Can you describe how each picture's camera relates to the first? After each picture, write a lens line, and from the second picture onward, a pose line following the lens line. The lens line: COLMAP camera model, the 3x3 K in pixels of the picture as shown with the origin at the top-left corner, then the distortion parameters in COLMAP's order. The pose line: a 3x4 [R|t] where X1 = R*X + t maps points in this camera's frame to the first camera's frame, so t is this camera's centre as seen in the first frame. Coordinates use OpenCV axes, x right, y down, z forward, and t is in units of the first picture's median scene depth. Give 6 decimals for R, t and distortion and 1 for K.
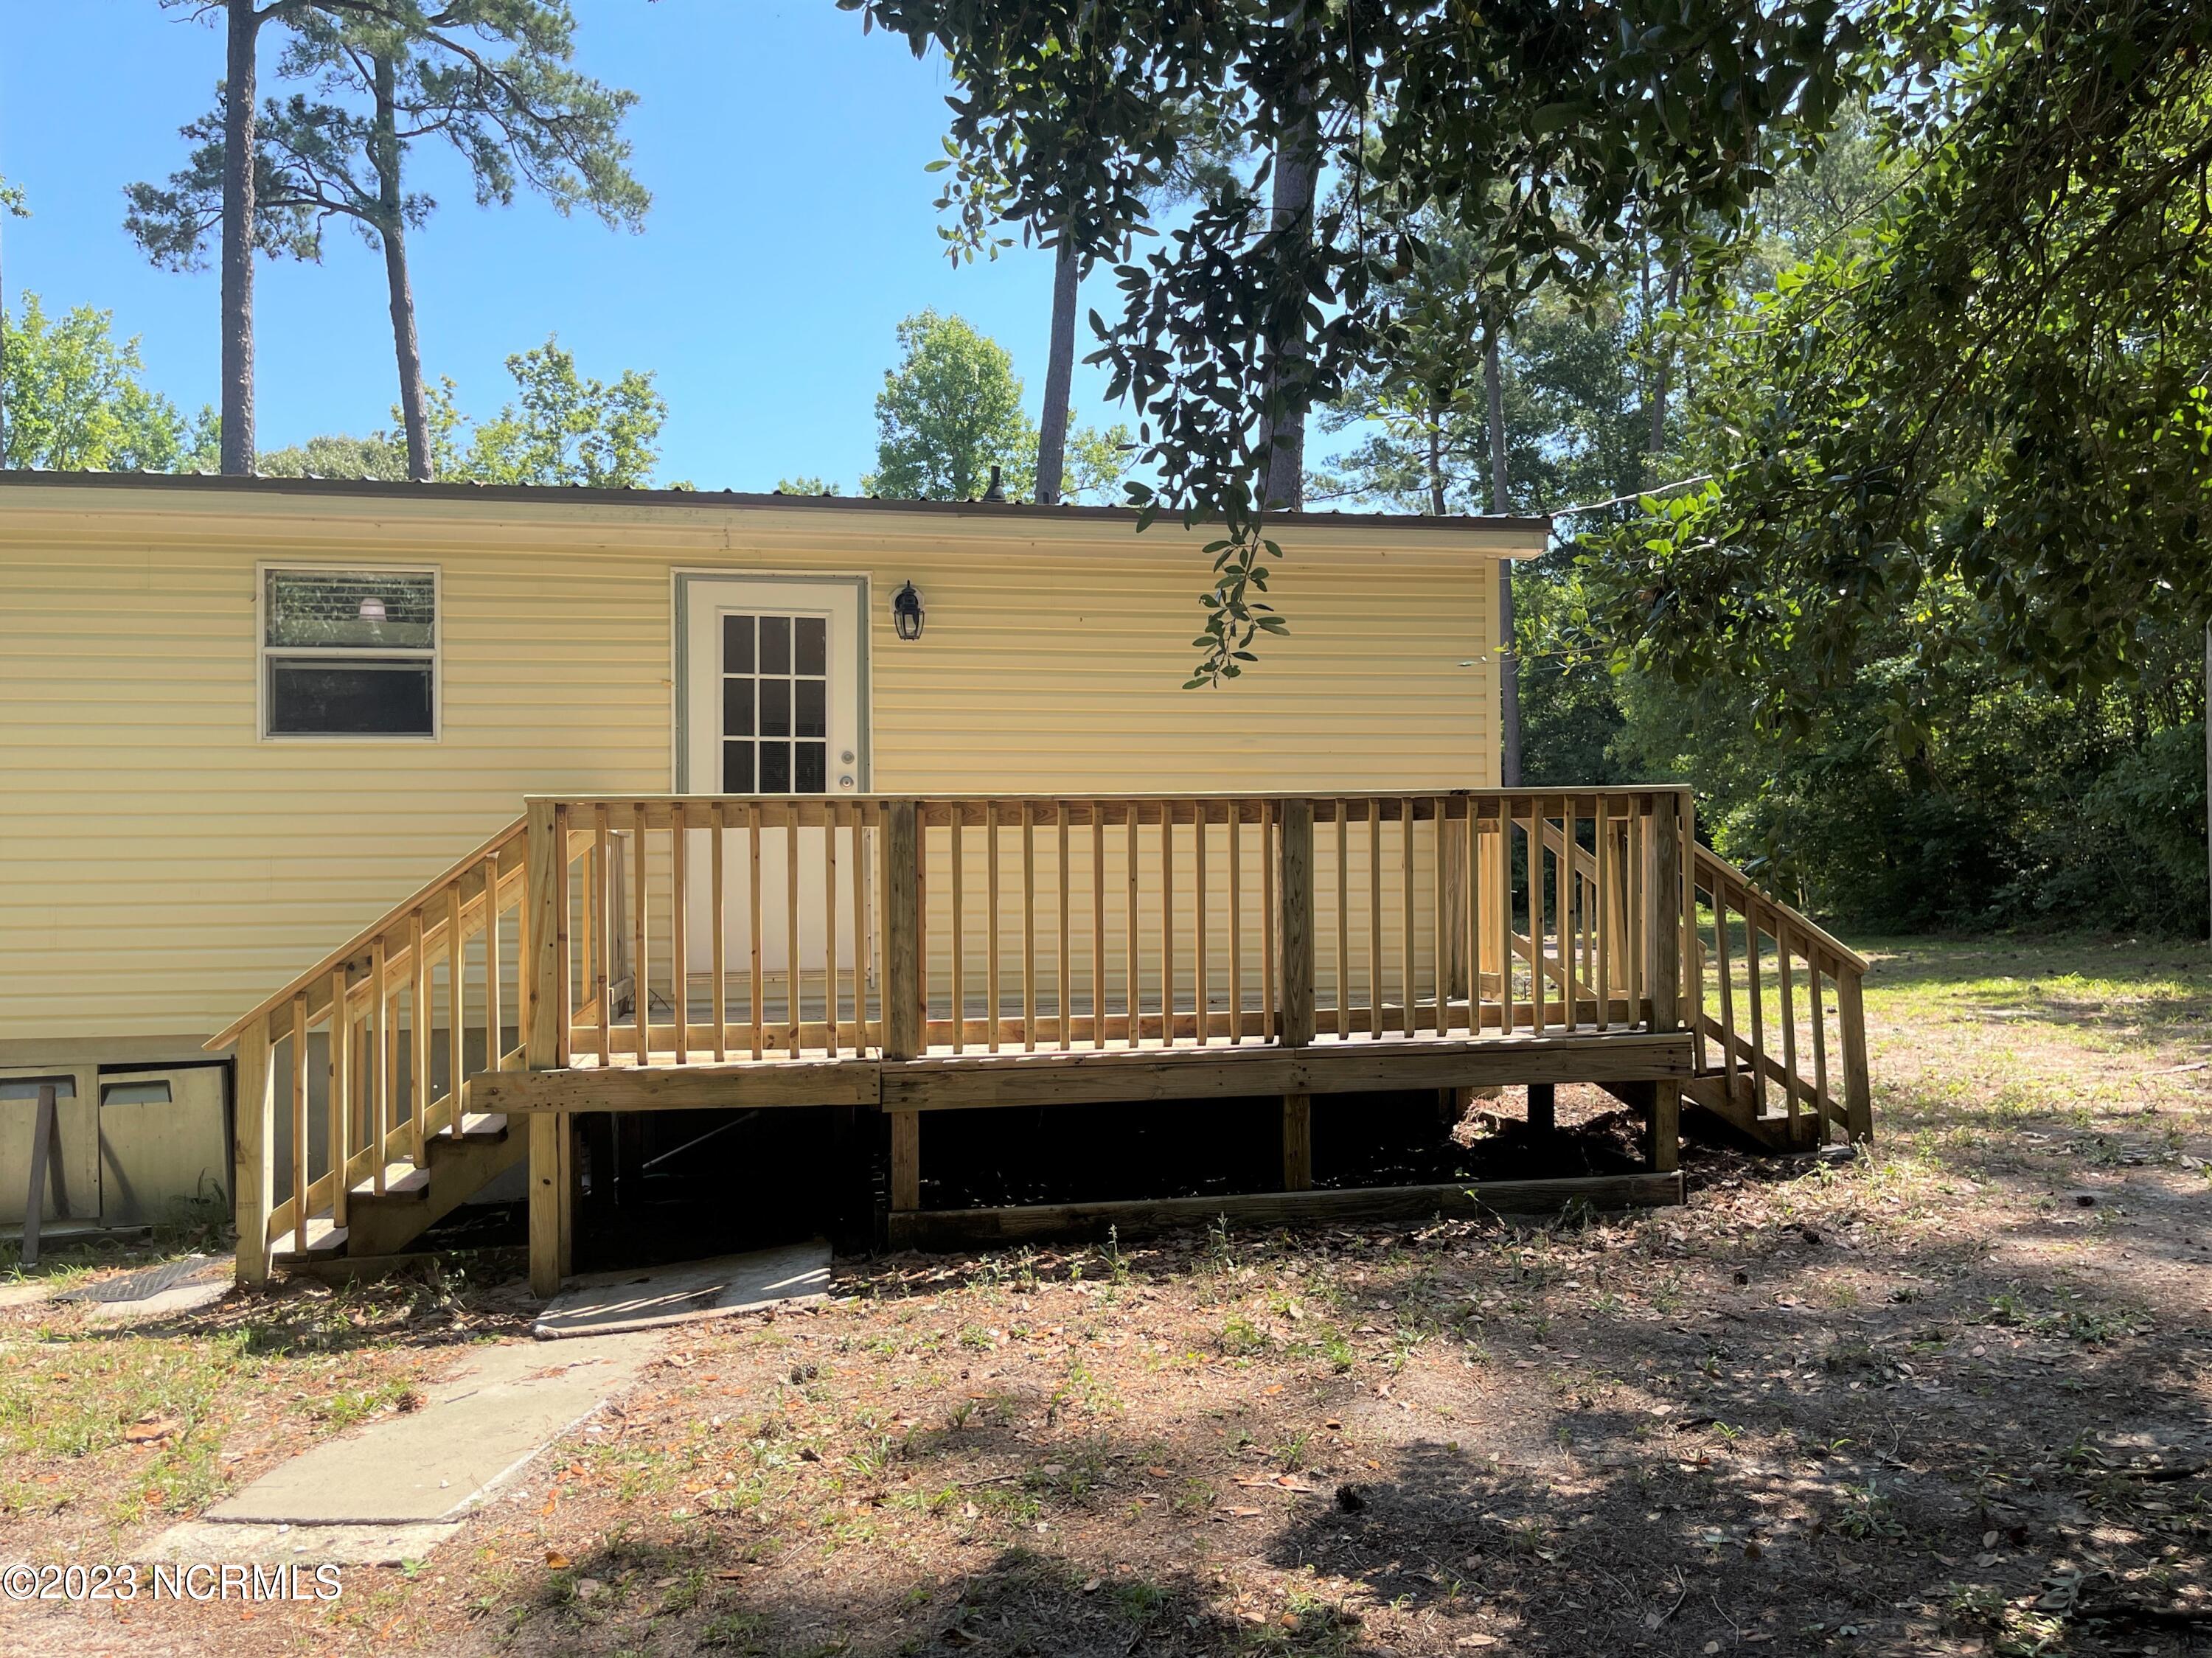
lens RADIAL K [[1677.3, 0, 1110.2], [0, 1677.3, 840.9], [0, 0, 1]] dist [0.030303, -0.011820]
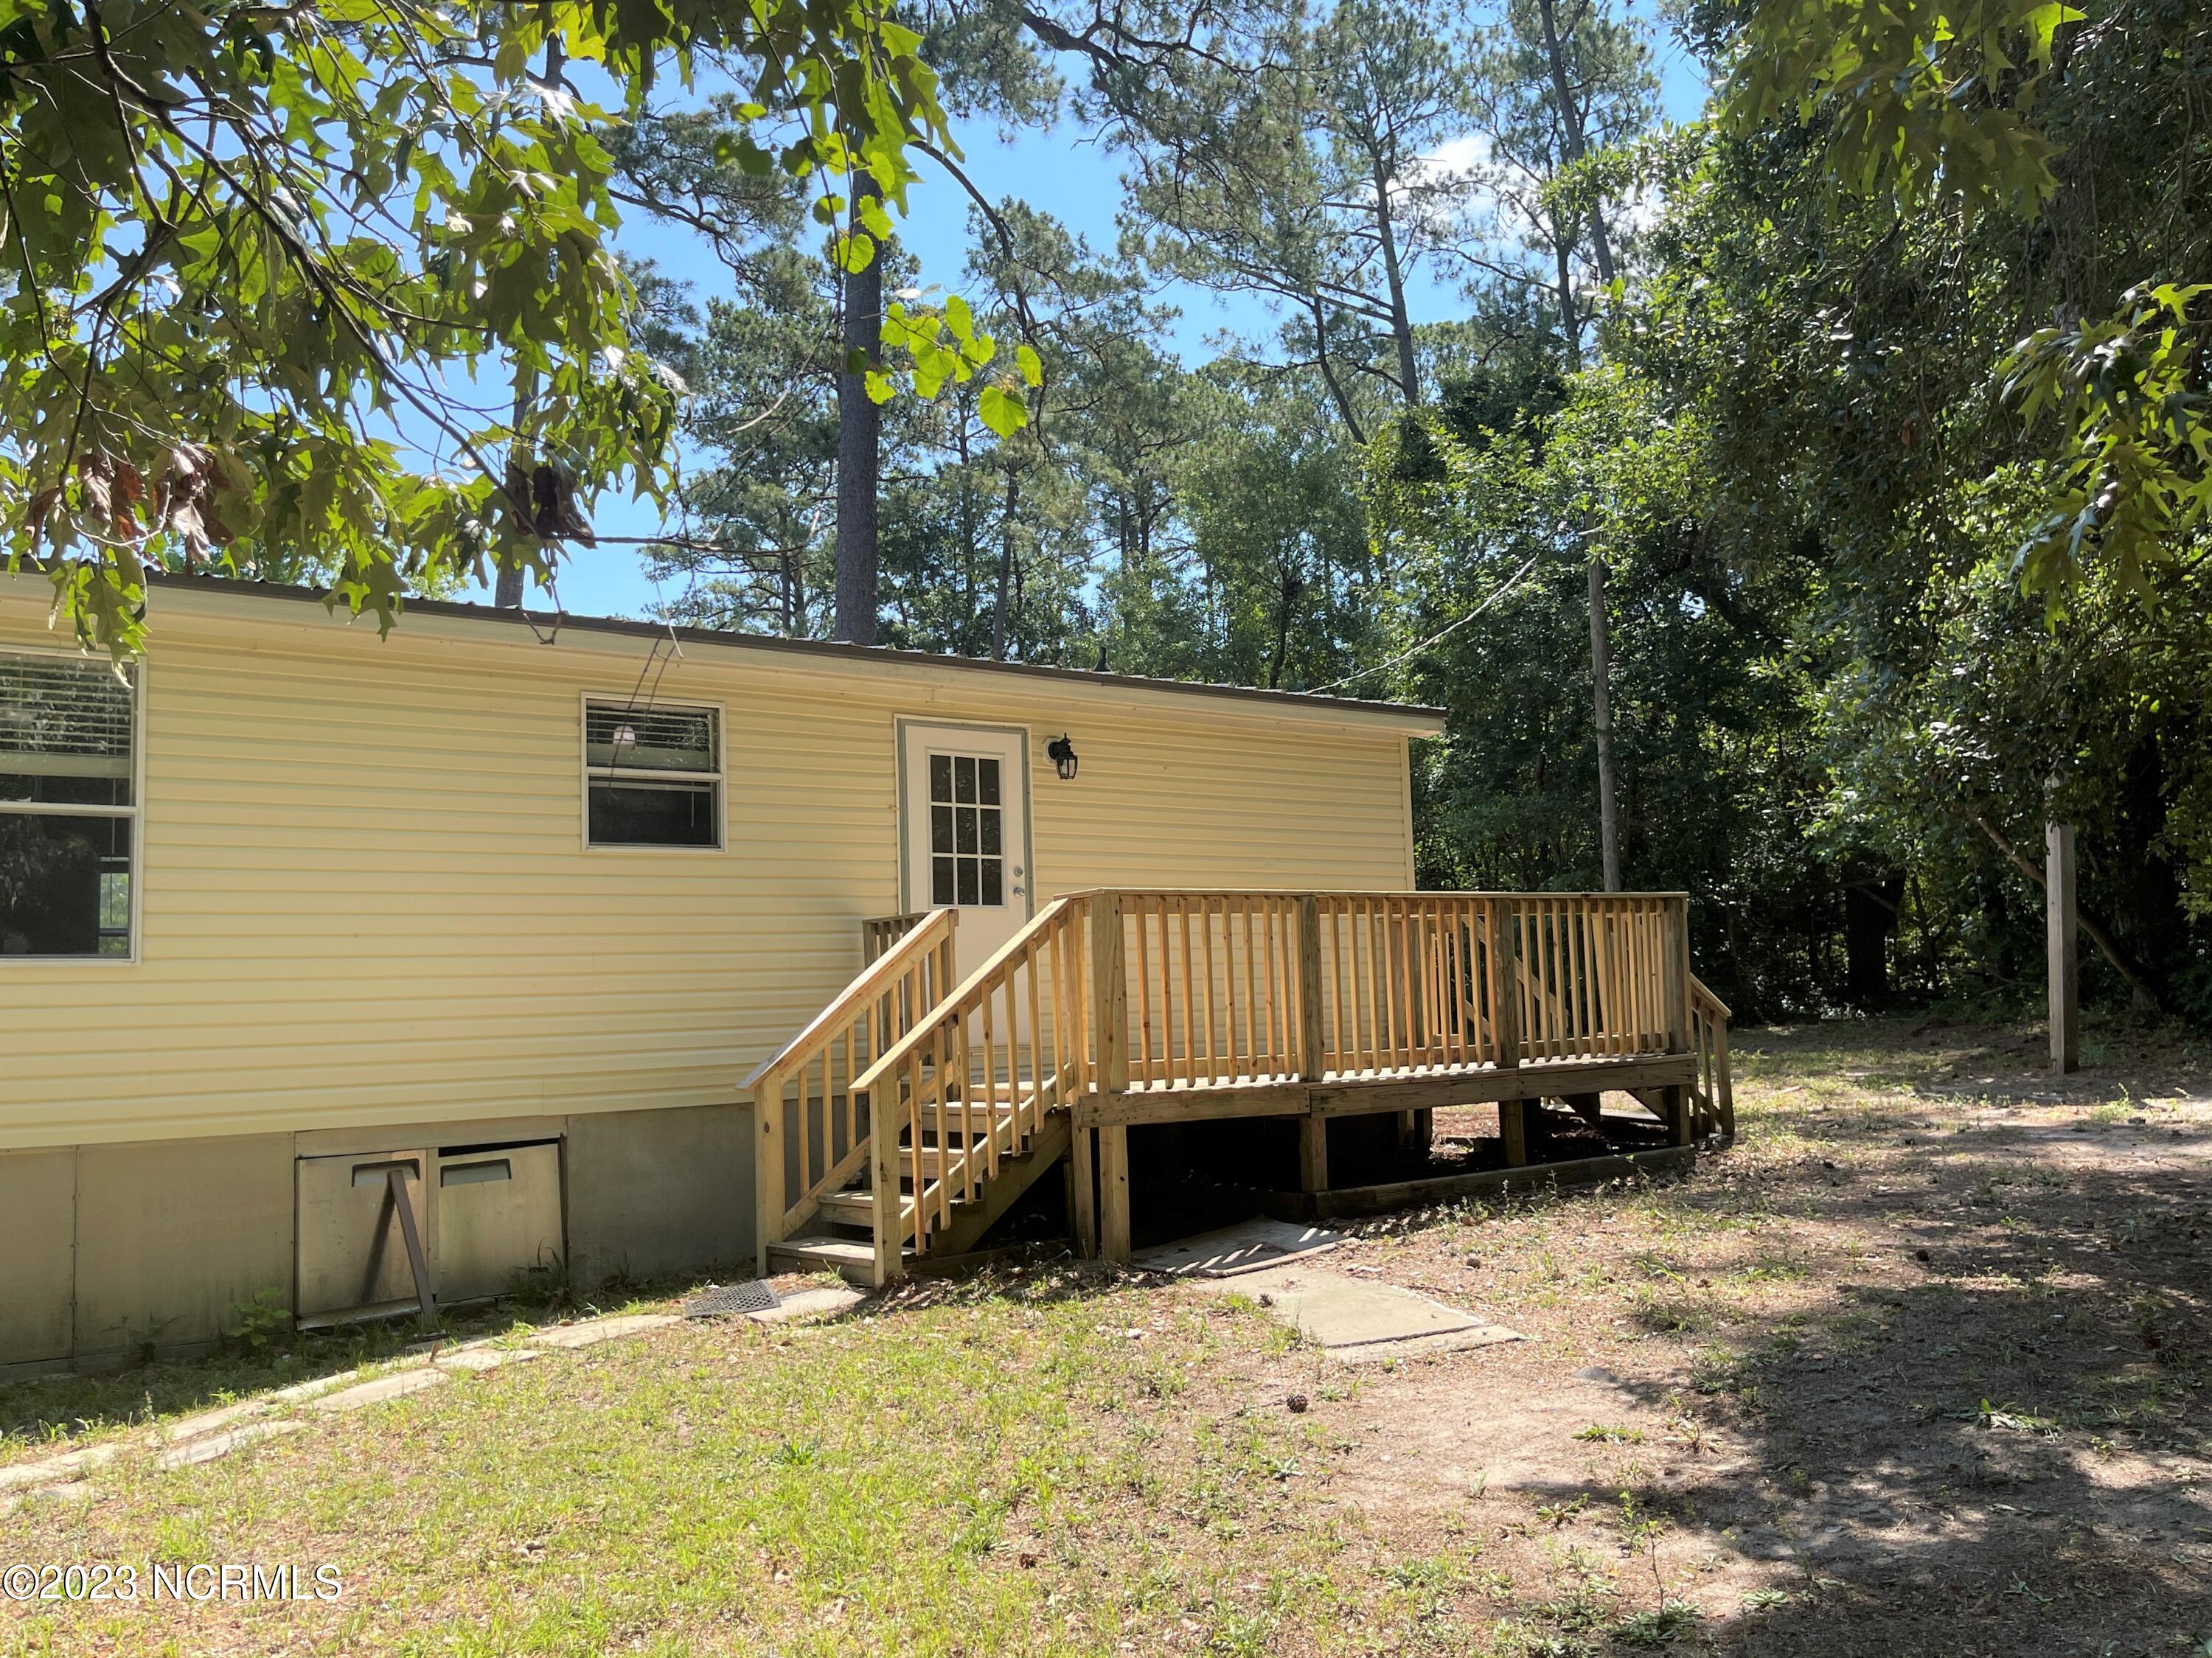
lens RADIAL K [[1677.3, 0, 1110.2], [0, 1677.3, 840.9], [0, 0, 1]] dist [0.030303, -0.011820]
pose [[0.907532, 0.020125, 0.419501, -0.652287], [0.016800, 0.996312, -0.084141, 0.034667], [-0.419647, 0.083409, 0.903847, -0.157204]]
